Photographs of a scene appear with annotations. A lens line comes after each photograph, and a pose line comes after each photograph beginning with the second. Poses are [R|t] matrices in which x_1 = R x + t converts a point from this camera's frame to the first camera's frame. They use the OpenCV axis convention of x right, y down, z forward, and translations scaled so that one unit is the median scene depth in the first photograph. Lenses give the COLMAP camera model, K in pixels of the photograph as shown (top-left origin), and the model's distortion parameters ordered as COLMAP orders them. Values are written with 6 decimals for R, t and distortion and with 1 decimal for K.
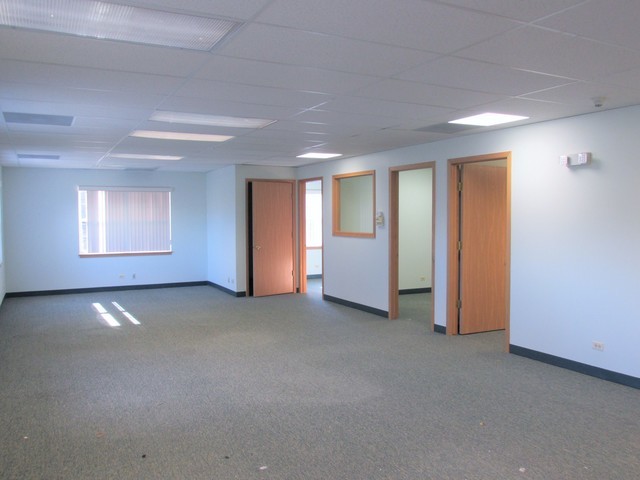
lens RADIAL K [[550.7, 0, 320.0], [0, 550.7, 240.0], [0, 0, 1]] dist [-0.009652, -0.006728]
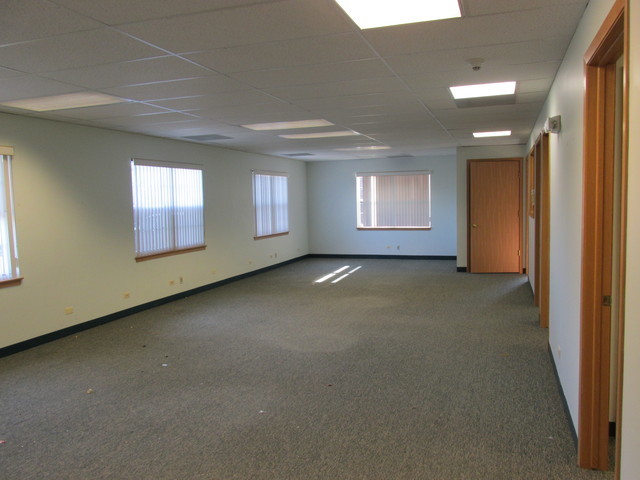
lens RADIAL K [[533.5, 0, 320.0], [0, 533.5, 240.0], [0, 0, 1]] dist [-0.046977, -0.006439]
pose [[0.689780, 0.044690, -0.722639, 0.385969], [-0.014260, 0.998738, 0.048153, -0.003167], [0.723879, -0.022910, 0.689547, 0.093827]]
